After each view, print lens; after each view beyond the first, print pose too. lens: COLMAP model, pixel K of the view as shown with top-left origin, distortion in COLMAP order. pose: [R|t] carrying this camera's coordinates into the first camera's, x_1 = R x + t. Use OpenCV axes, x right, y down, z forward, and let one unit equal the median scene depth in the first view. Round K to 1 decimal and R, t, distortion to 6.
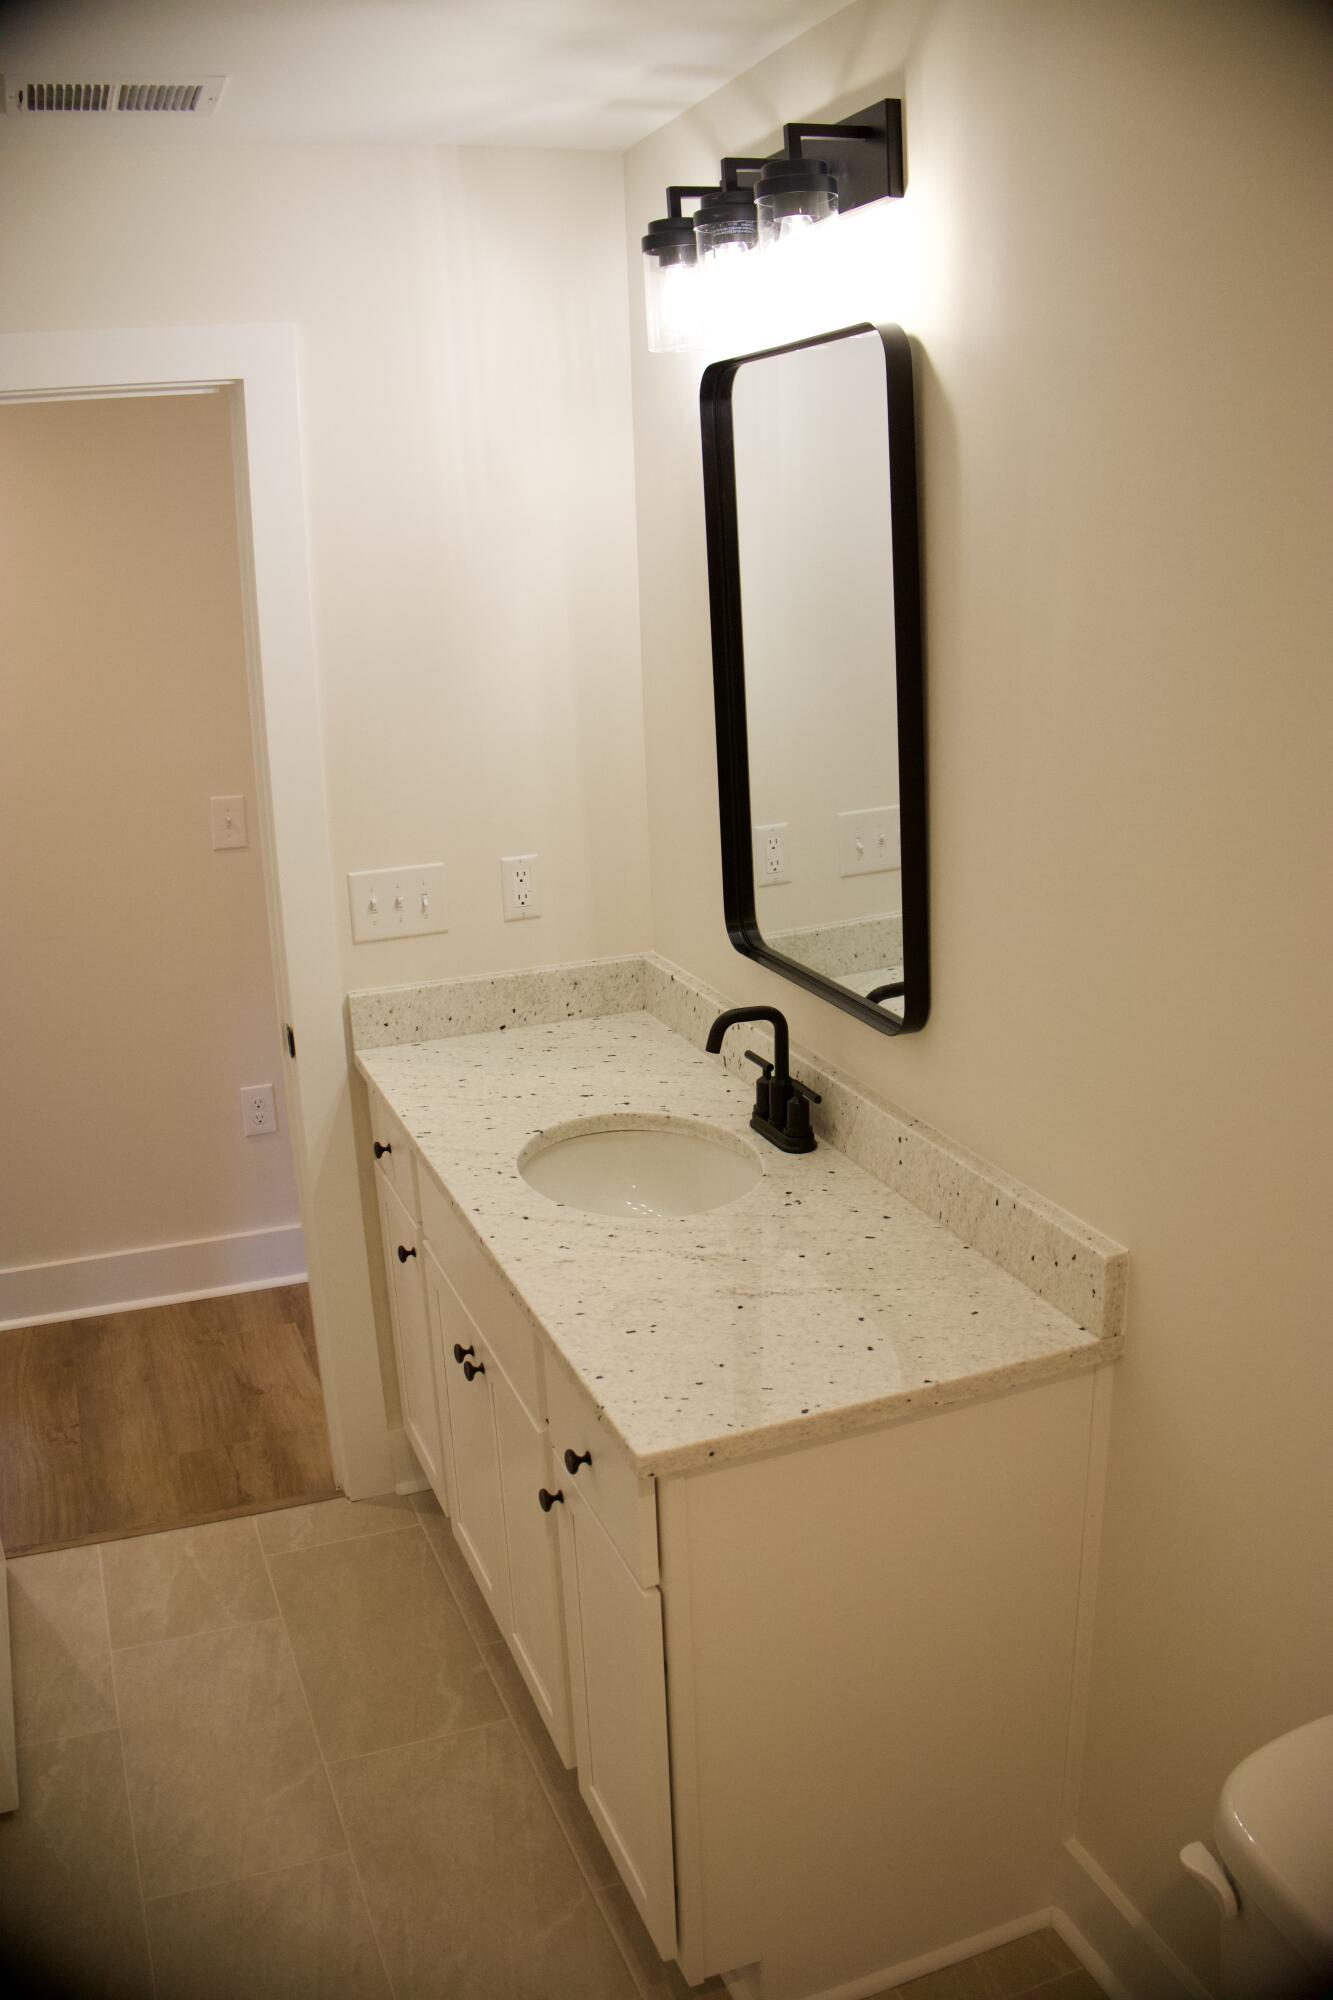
lens RADIAL K [[1656.7, 0, 666.5], [0, 1656.7, 1000.0], [0, 0, 1]] dist [-0.226066, 0.075132]
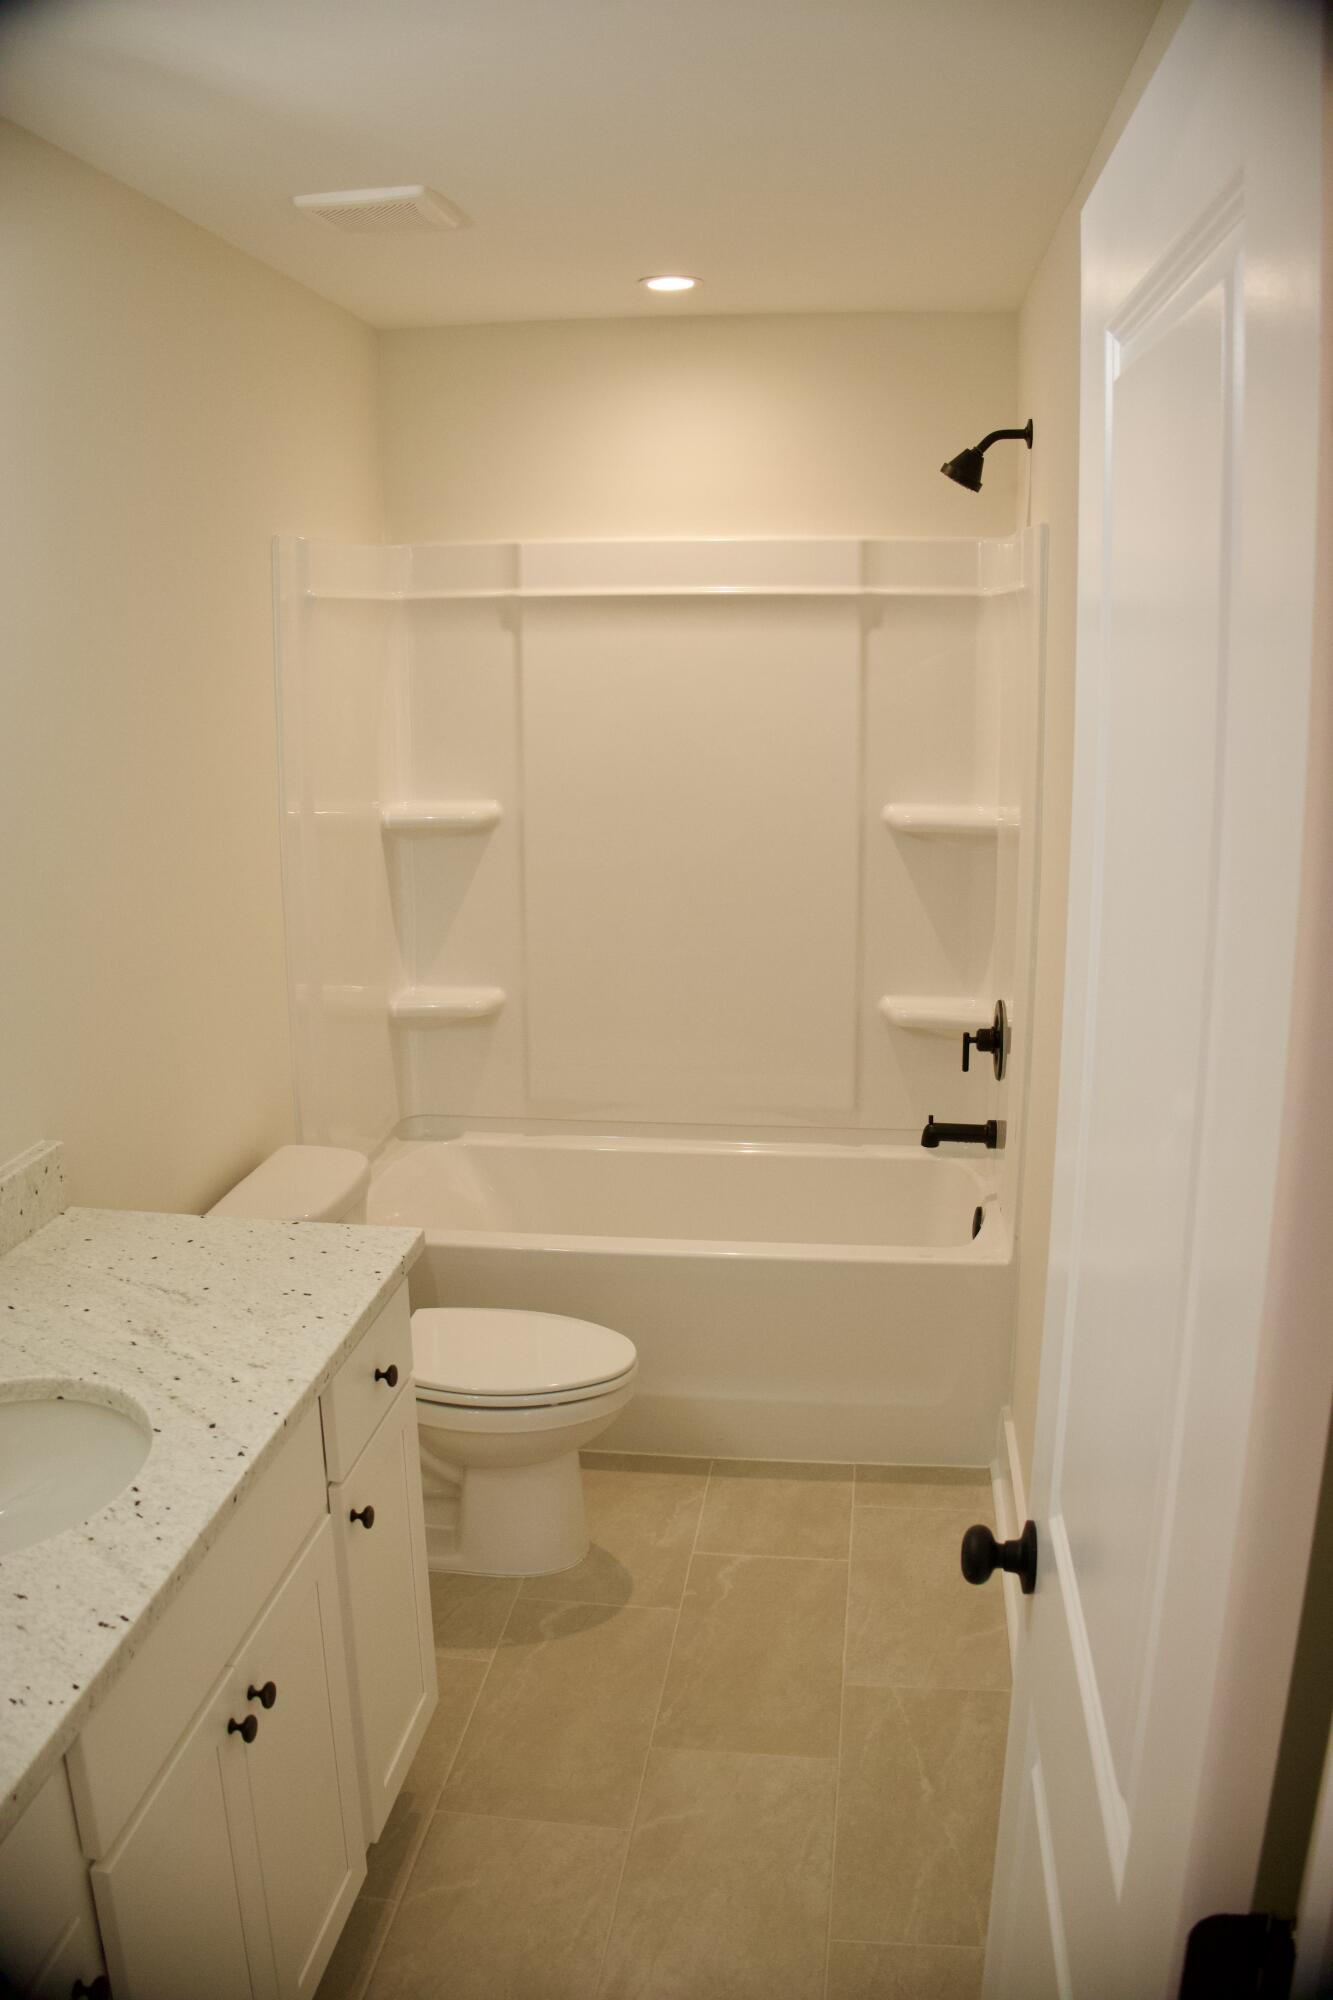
lens RADIAL K [[1656.7, 0, 666.5], [0, 1656.7, 1000.0], [0, 0, 1]] dist [-0.226066, 0.075132]
pose [[-0.884363, -0.059463, 0.462997, -0.665177], [0.163809, 0.889245, 0.427095, -0.368234], [-0.437115, 0.453550, -0.776674, 1.497980]]
